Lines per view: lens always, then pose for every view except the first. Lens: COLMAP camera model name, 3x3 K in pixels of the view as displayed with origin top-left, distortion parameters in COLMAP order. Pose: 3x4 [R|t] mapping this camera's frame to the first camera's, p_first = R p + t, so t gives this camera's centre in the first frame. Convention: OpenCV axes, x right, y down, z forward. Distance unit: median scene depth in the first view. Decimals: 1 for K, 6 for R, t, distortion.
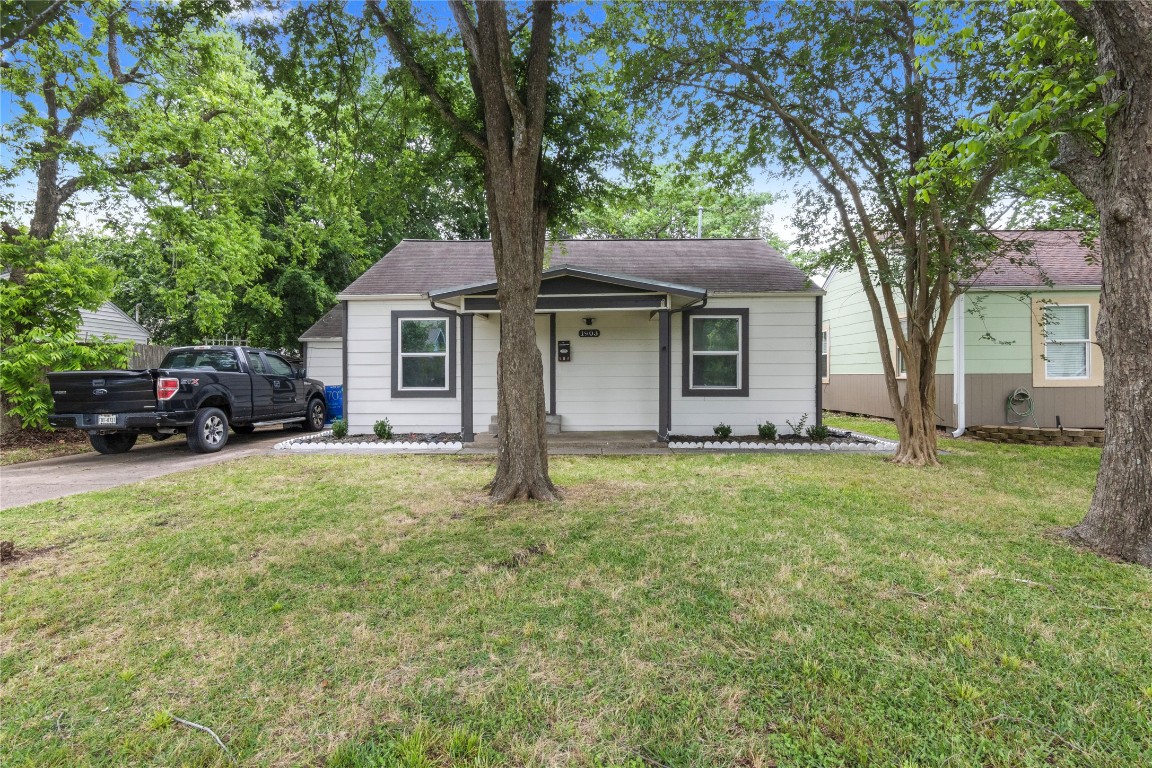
lens RADIAL K [[582.1, 0, 570.3], [0, 582.1, 378.9], [0, 0, 1]] dist [-0.002156, 0.000080]
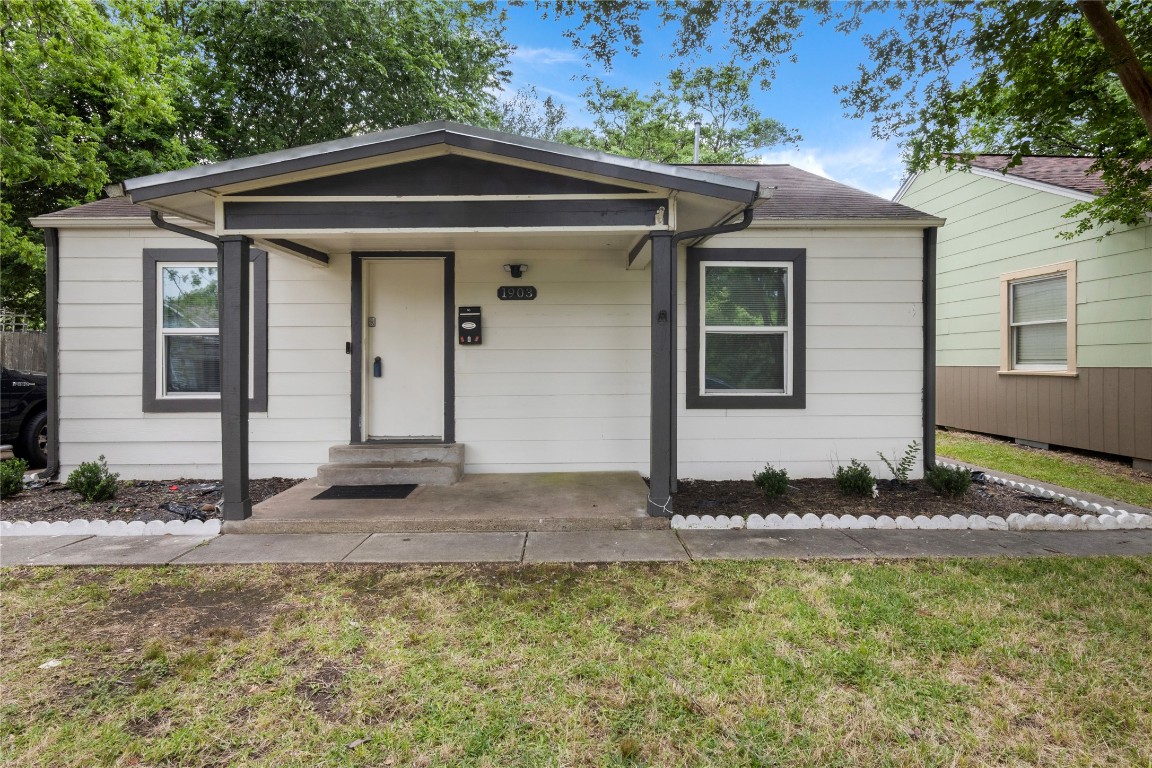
lens RADIAL K [[582.1, 0, 569.1], [0, 582.1, 366.8], [0, 0, 1]] dist [-0.002156, 0.000080]
pose [[0.998605, -0.000682, 0.052797, 0.053828], [0.000702, 1.000000, -0.000356, -0.009602], [-0.052797, 0.000393, 0.998605, 0.465724]]
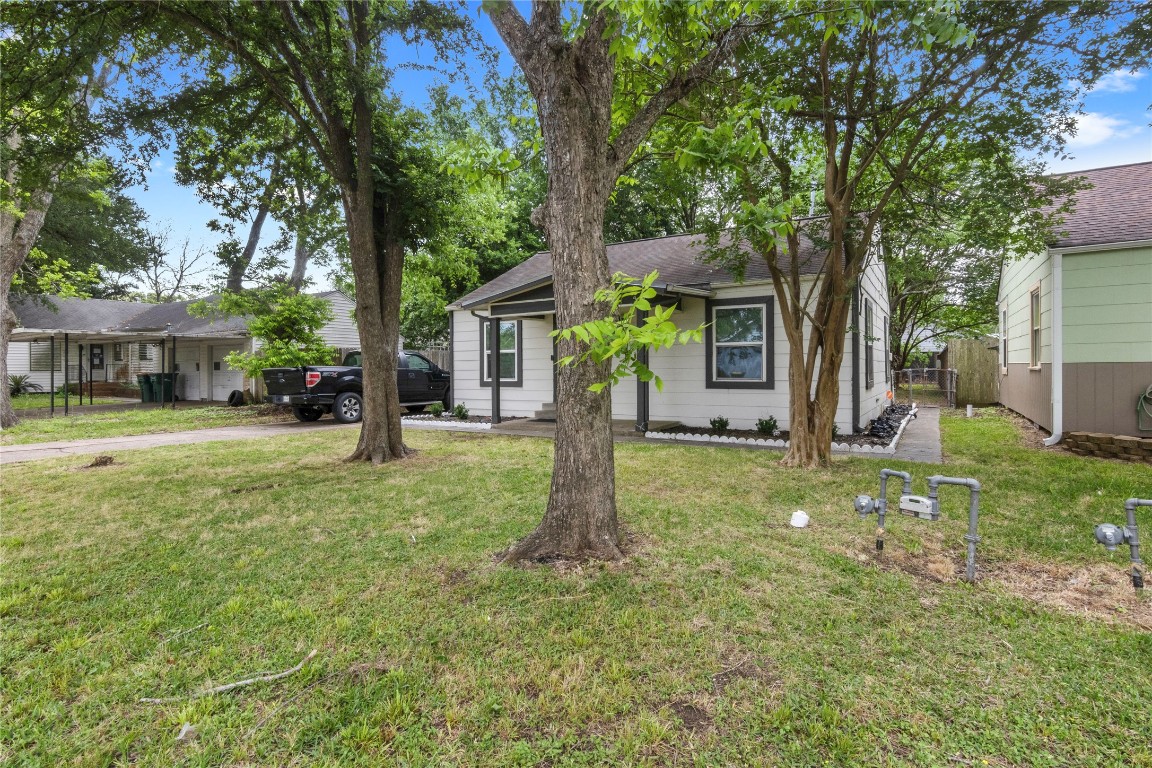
lens RADIAL K [[582.1, 0, 571.2], [0, 582.1, 374.2], [0, 0, 1]] dist [-0.002156, 0.000080]
pose [[0.864846, -0.000920, -0.502037, 0.501927], [0.004575, 0.999971, 0.006049, -0.001617], [0.502017, -0.007528, 0.864825, 0.024095]]
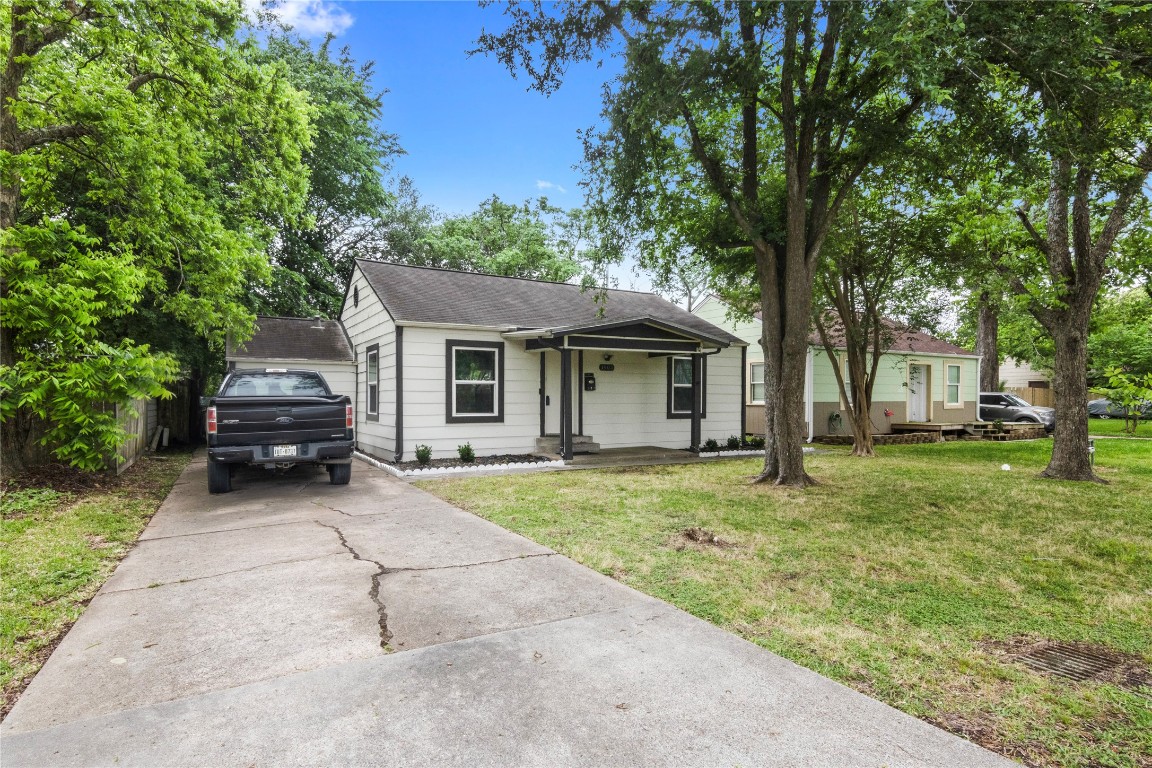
lens RADIAL K [[582.1, 0, 556.2], [0, 582.1, 412.7], [0, 0, 1]] dist [-0.002156, 0.000080]
pose [[0.862044, -0.006685, 0.506789, -0.684523], [0.000910, 0.999932, 0.011642, 0.001139], [-0.506833, -0.009575, 0.861991, 0.014430]]
